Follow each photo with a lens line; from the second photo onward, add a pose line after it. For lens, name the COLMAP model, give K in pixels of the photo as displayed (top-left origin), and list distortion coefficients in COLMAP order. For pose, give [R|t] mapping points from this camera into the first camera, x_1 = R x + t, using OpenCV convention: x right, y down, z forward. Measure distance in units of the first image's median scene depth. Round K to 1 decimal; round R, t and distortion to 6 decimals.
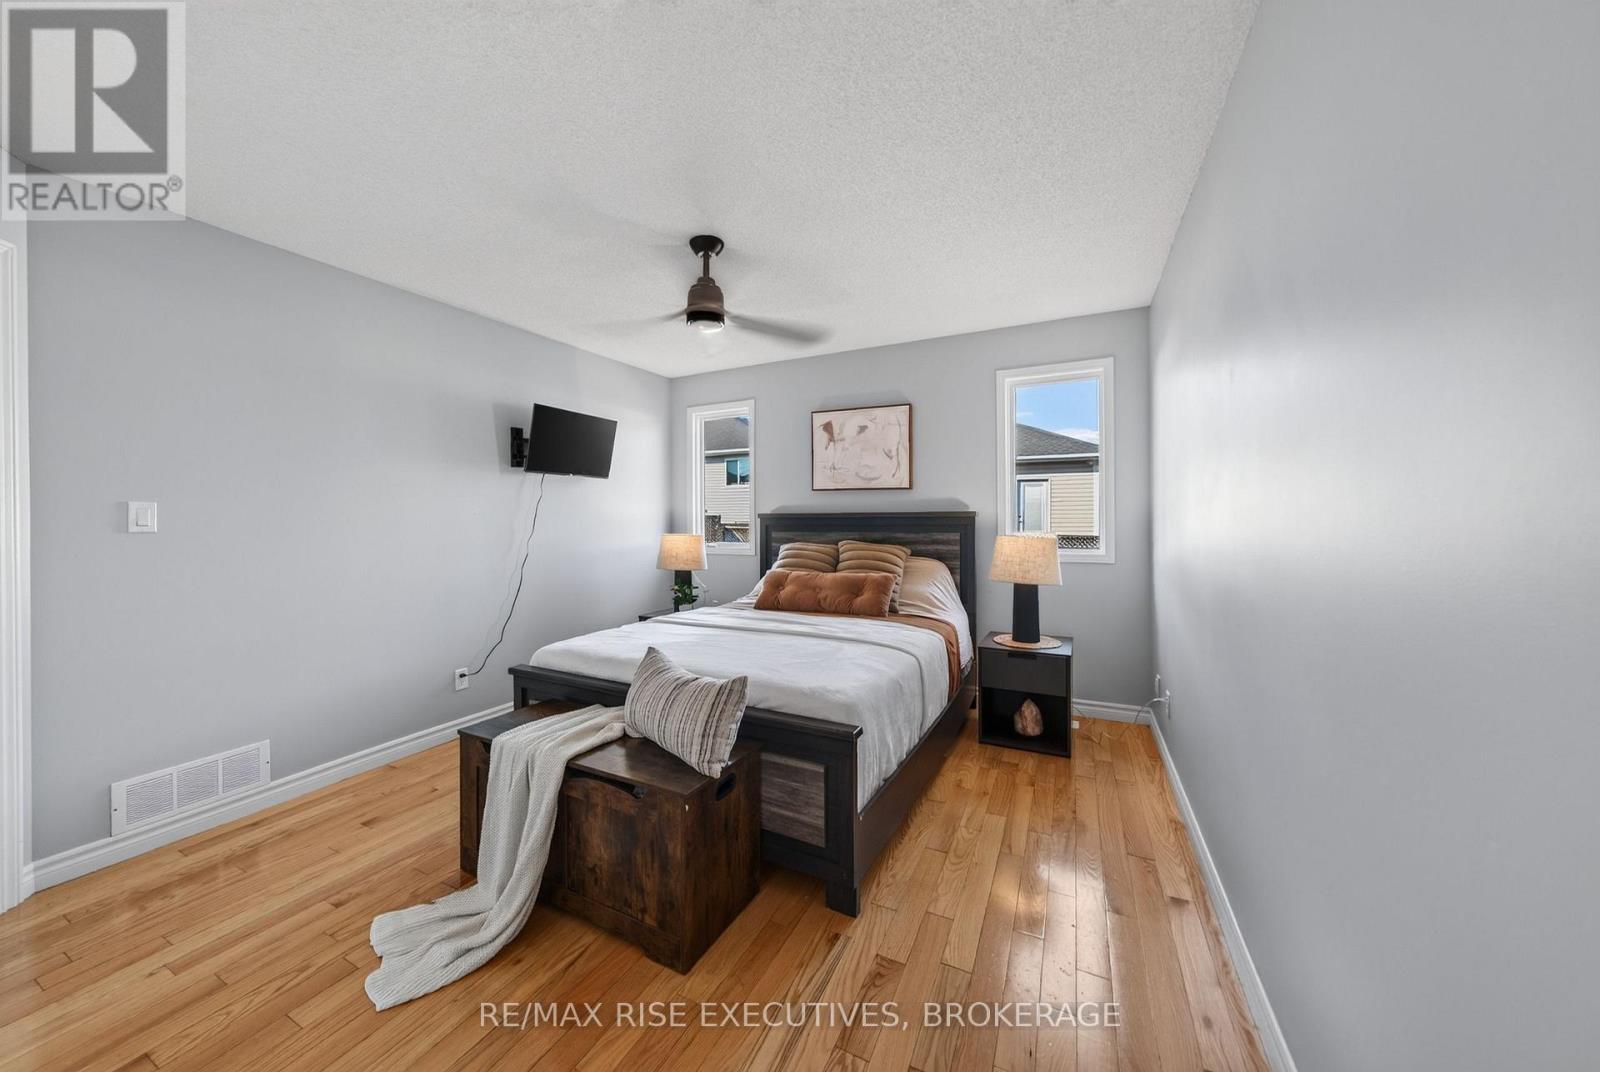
lens RADIAL K [[571.8, 0, 803.2], [0, 571.8, 527.4], [0, 0, 1]] dist [0.019118, -0.000032]
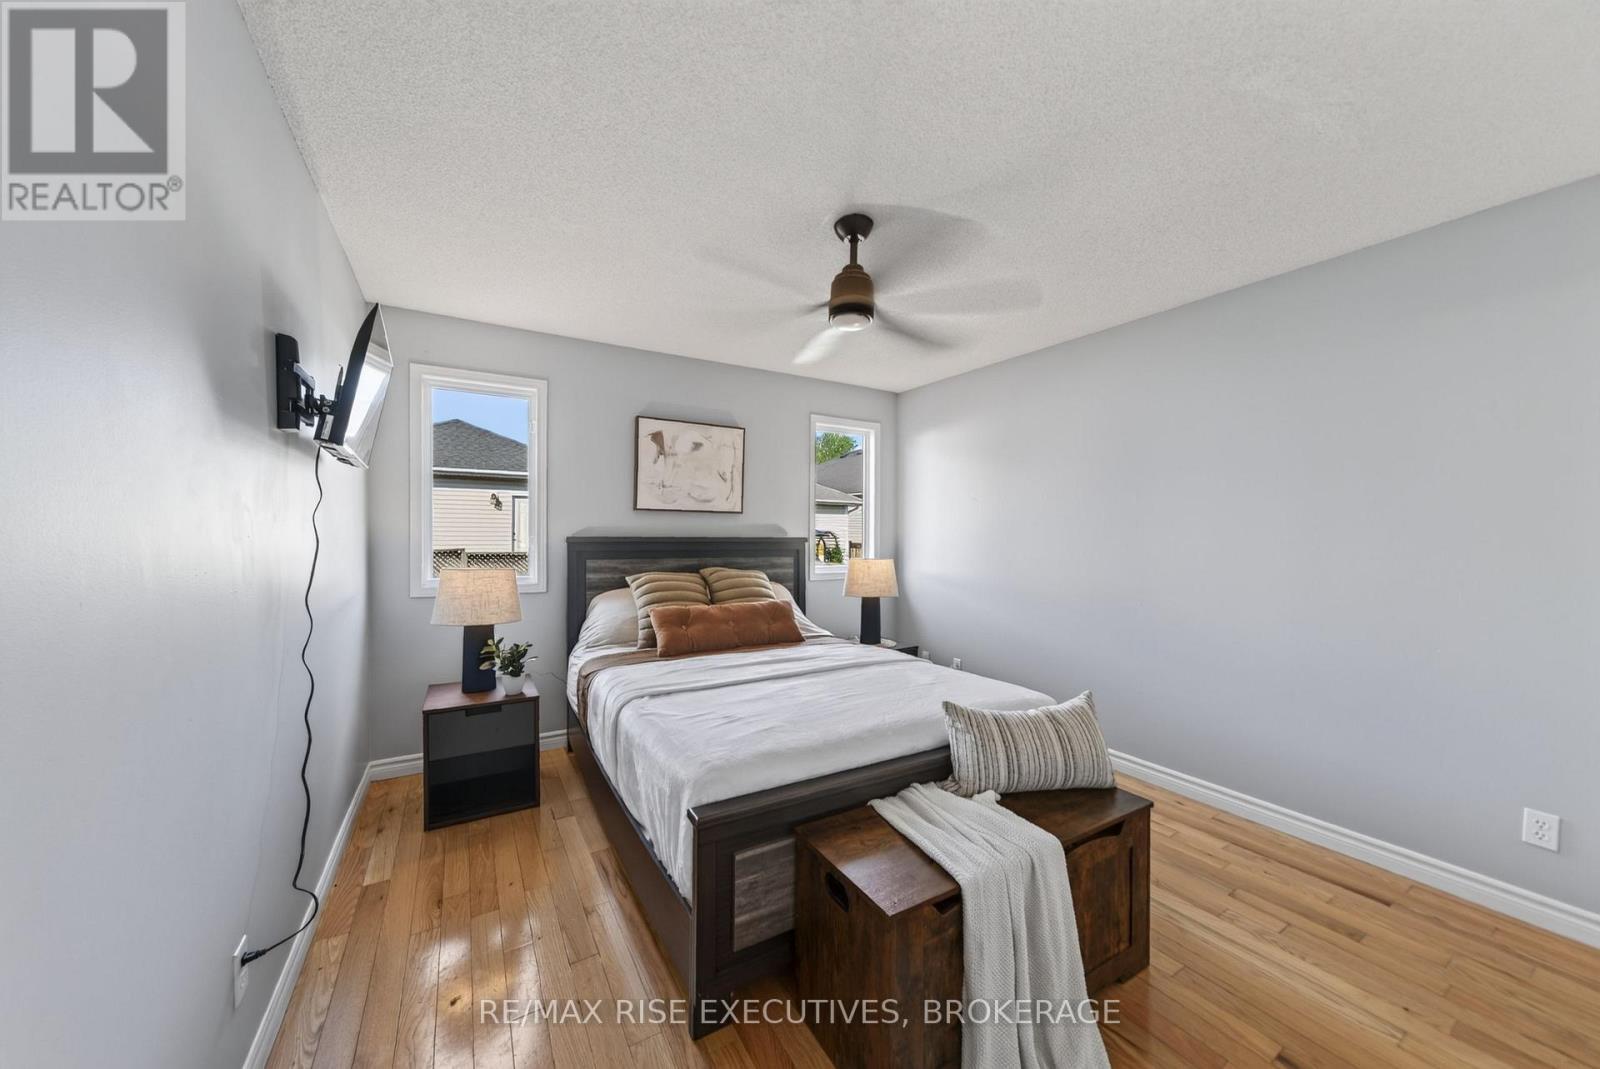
lens RADIAL K [[571.8, 0, 803.2], [0, 571.8, 525.9], [0, 0, 1]] dist [0.019118, -0.000032]
pose [[0.560374, 0.020589, 0.827984, -0.568176], [0.005815, 0.999569, -0.028791, -0.016063], [-0.828219, 0.020949, 0.560012, 0.348710]]
